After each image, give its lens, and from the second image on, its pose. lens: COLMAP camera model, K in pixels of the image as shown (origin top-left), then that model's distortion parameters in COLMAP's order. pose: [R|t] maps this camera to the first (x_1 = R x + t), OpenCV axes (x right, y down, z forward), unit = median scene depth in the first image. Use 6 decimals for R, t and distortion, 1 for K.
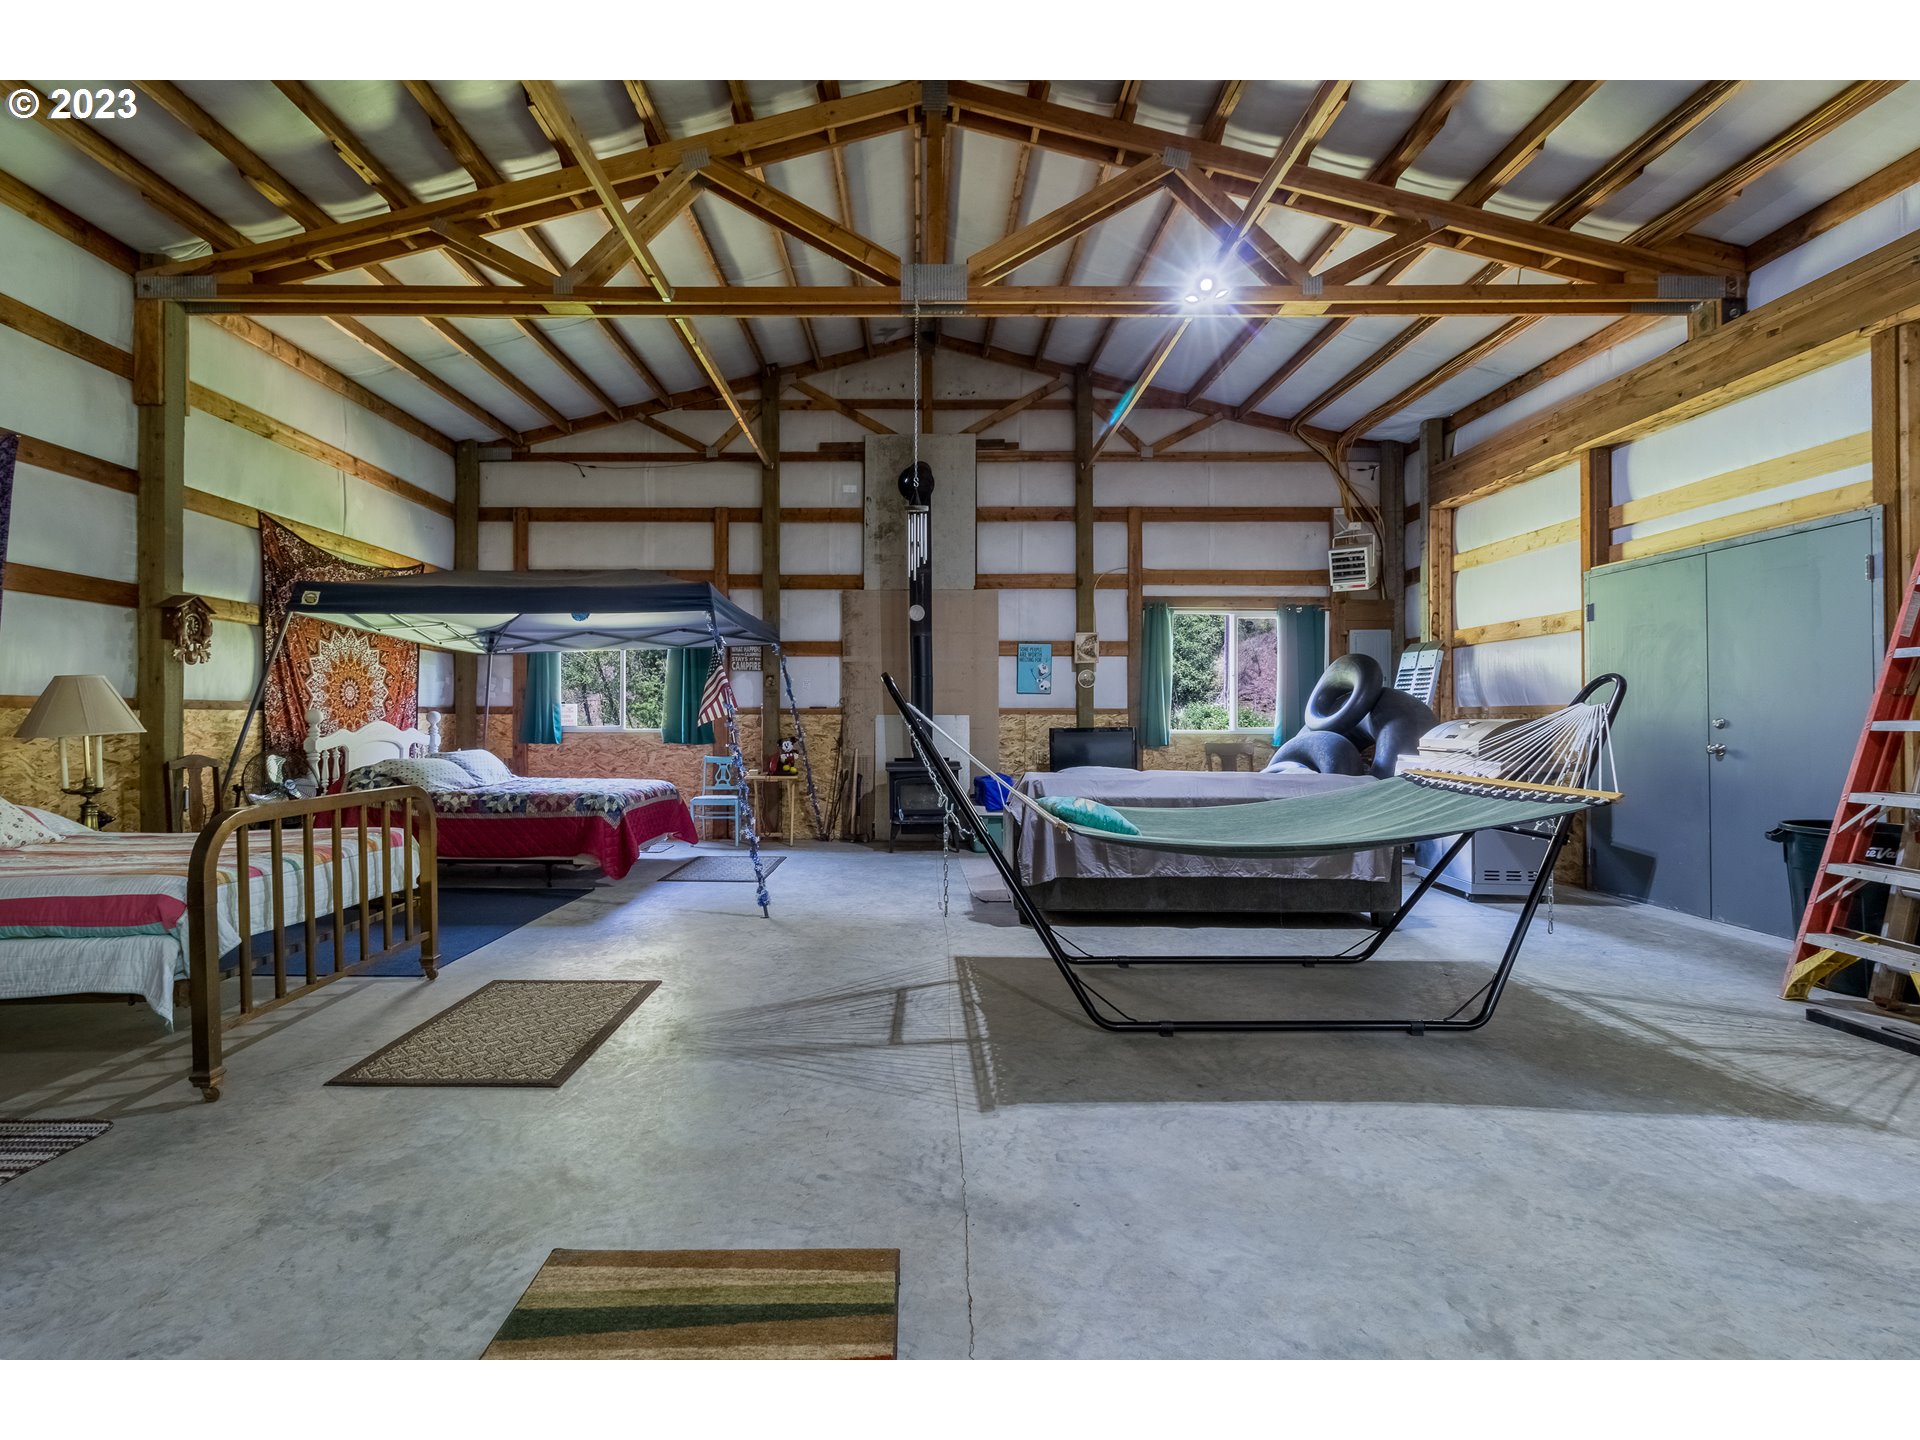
lens RADIAL K [[921.4, 0, 925.2], [0, 921.4, 712.3], [0, 0, 1]] dist [-0.000153, 0.000319]
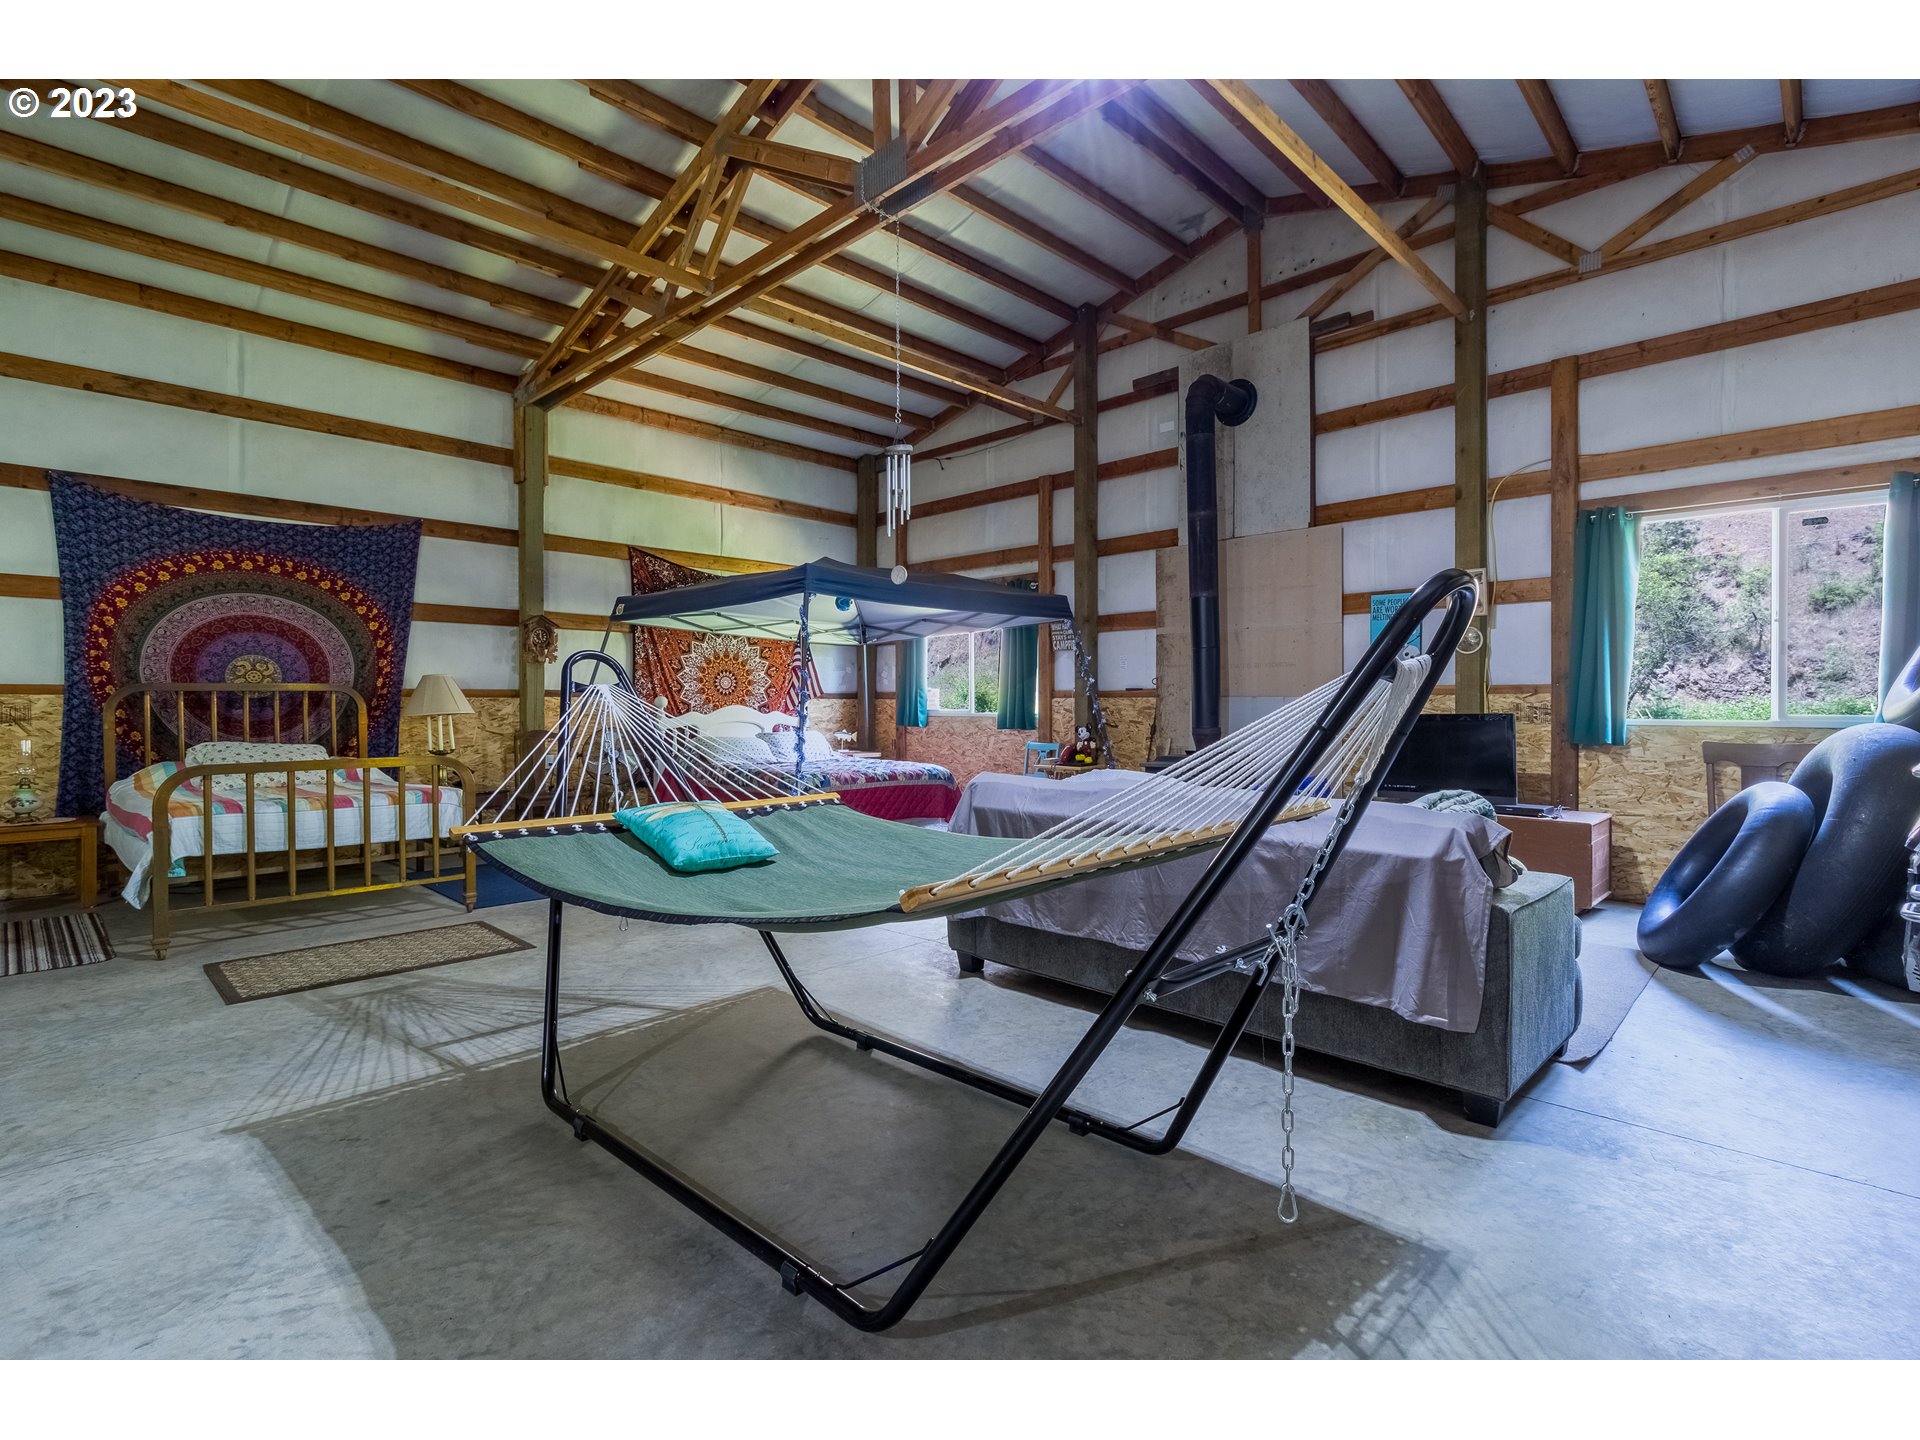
lens RADIAL K [[921.4, 0, 925.2], [0, 921.4, 712.3], [0, 0, 1]] dist [-0.000153, 0.000319]
pose [[0.710797, 0.004354, -0.703384, 0.360183], [0.007425, 0.999879, 0.013692, 0.003244], [0.703358, -0.014955, 0.710678, 0.254554]]
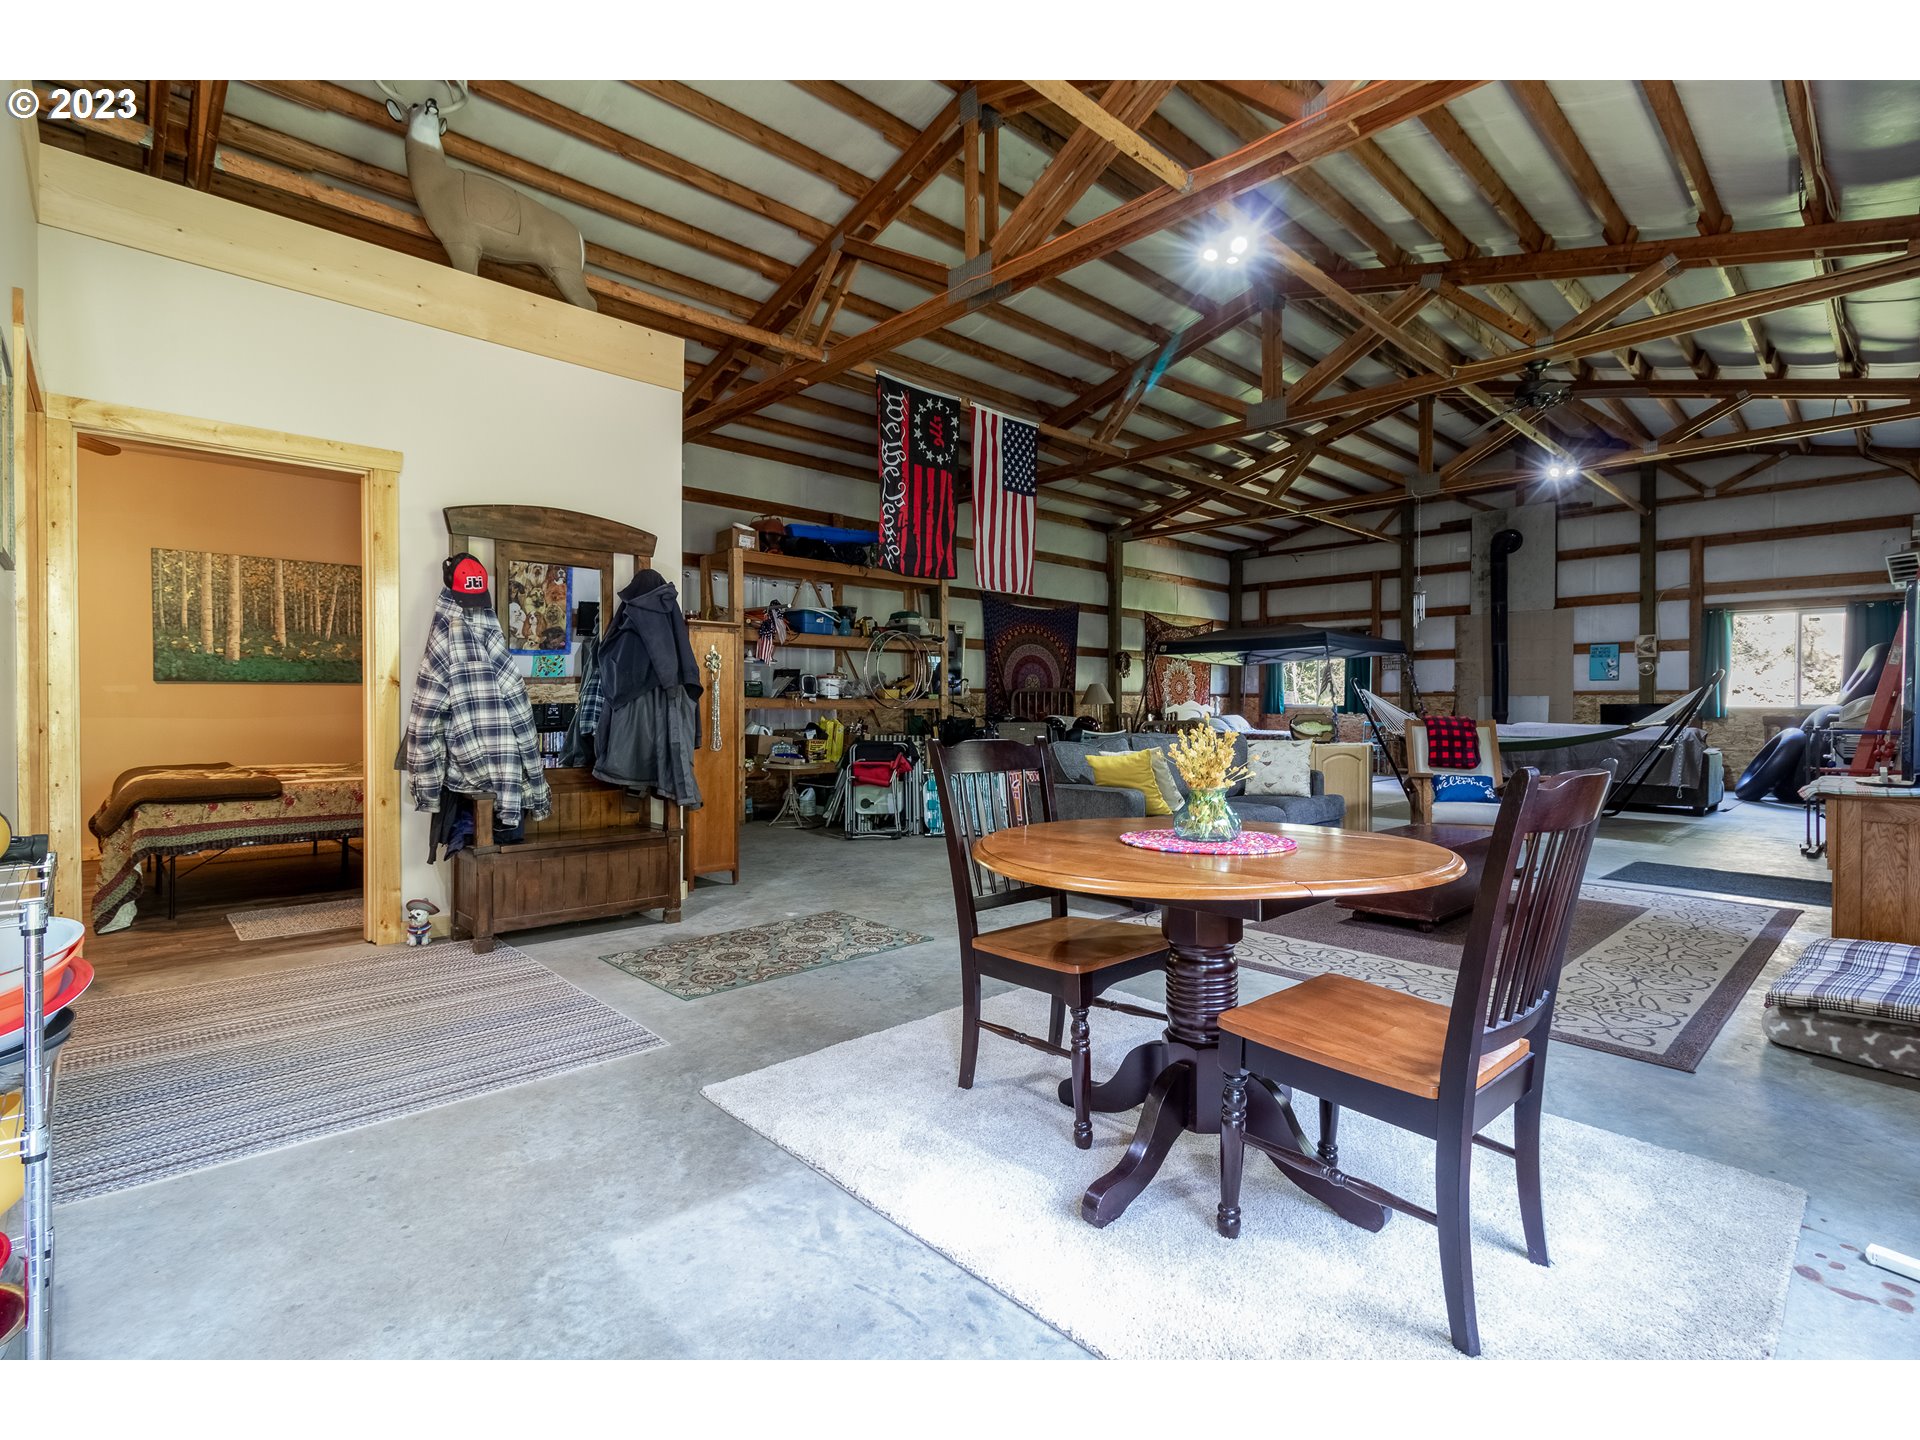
lens RADIAL K [[869.2, 0, 960.0], [0, 869.2, 720.0], [0, 0, 1]] dist [-0.002077, 0.000182]
pose [[0.680494, 0.011923, -0.732657, 0.424618], [0.004921, 0.999771, 0.020840, 0.008148], [0.732738, -0.017786, 0.680279, -0.624017]]
